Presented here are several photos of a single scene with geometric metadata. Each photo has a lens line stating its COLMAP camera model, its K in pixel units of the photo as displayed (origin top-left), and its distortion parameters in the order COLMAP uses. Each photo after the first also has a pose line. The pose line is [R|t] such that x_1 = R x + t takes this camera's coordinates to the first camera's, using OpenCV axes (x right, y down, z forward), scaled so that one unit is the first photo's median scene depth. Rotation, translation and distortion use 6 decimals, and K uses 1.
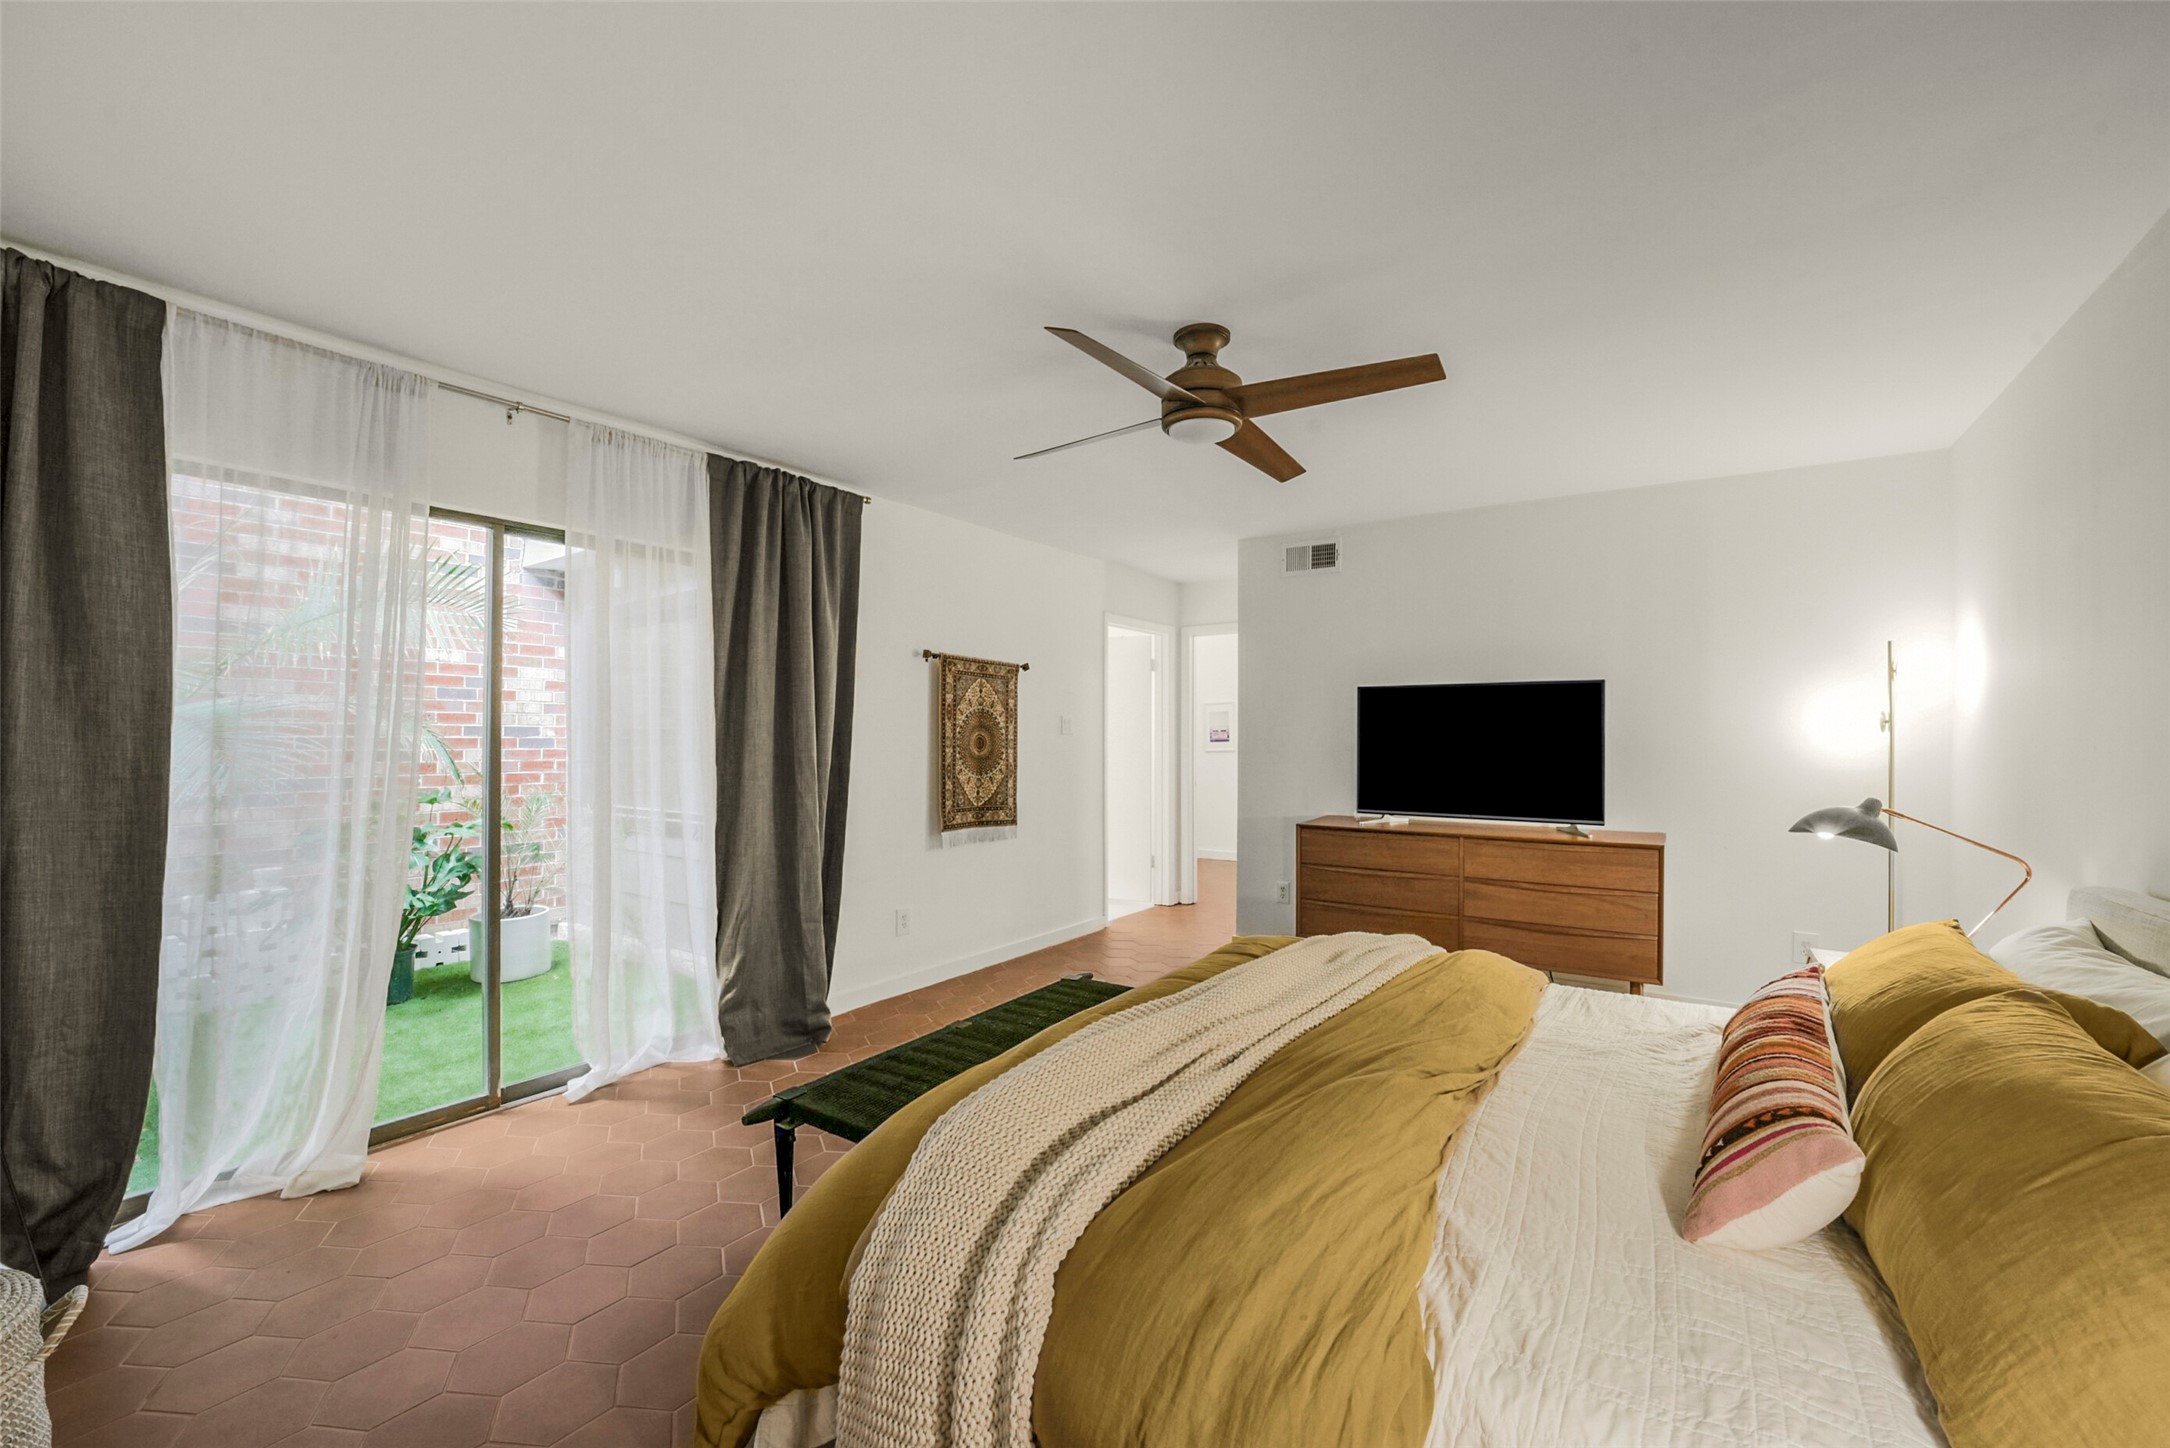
lens RADIAL K [[868.6, 0, 1092.7], [0, 868.6, 737.4], [0, 0, 1]] dist [-0.038729, 0.010559]
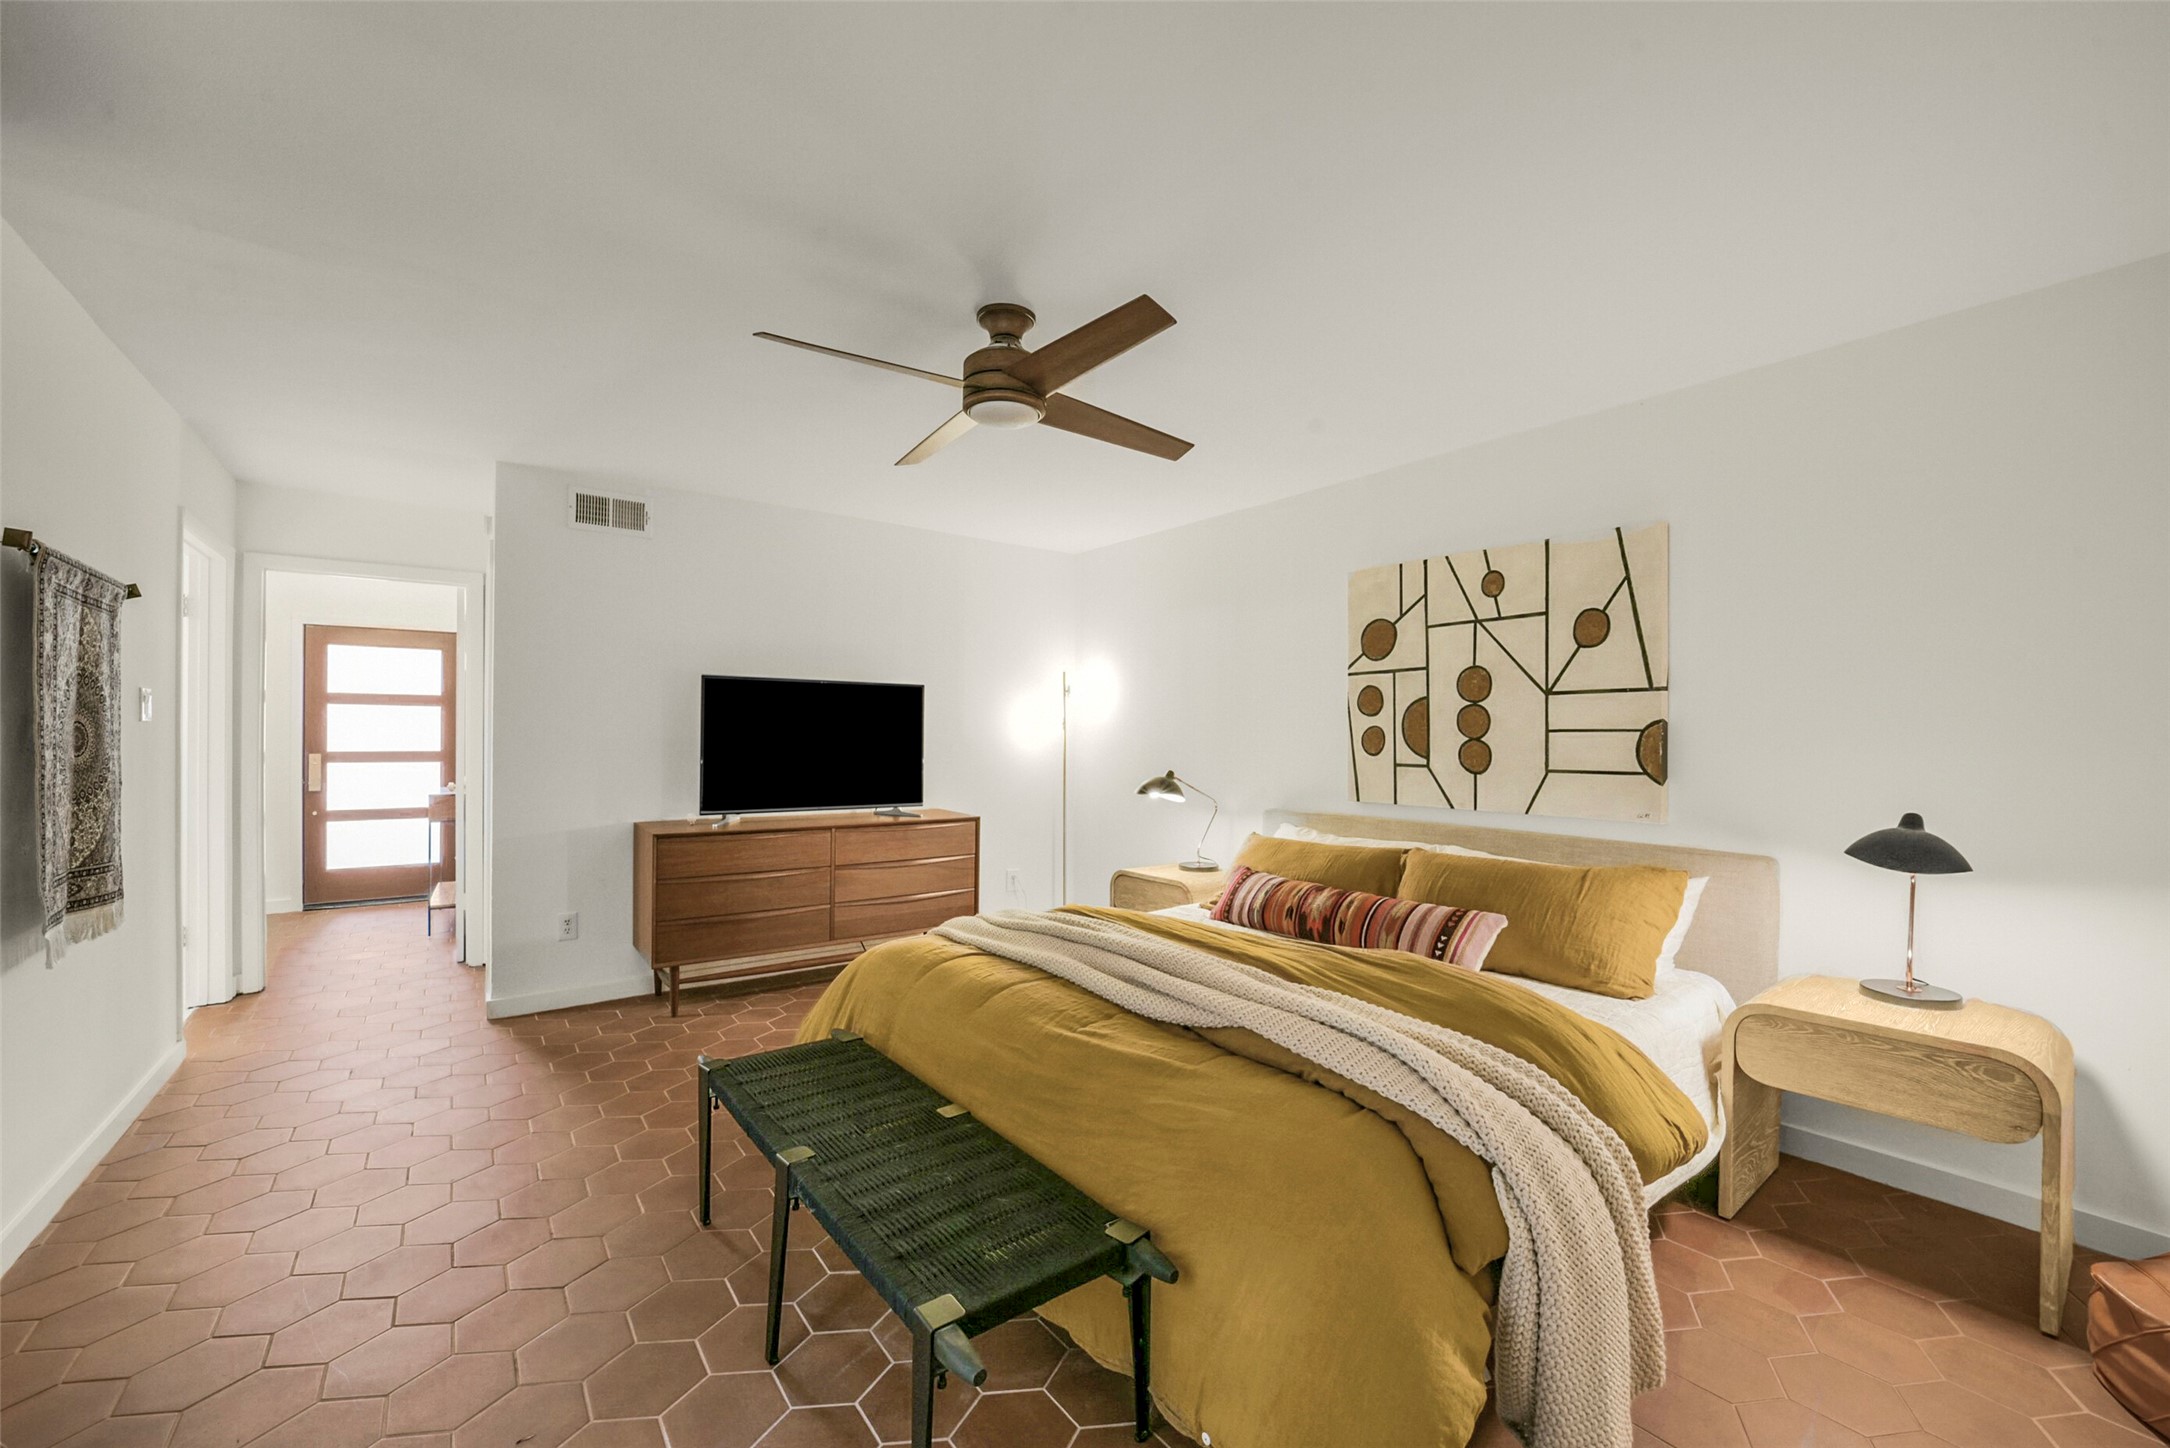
lens RADIAL K [[868.6, 0, 1092.7], [0, 868.6, 737.4], [0, 0, 1]] dist [-0.038729, 0.010559]
pose [[0.319253, -0.001364, 0.947668, -0.444845], [-0.005193, 0.999981, 0.003189, 0.001413], [-0.947655, -0.005940, 0.319240, 0.357161]]
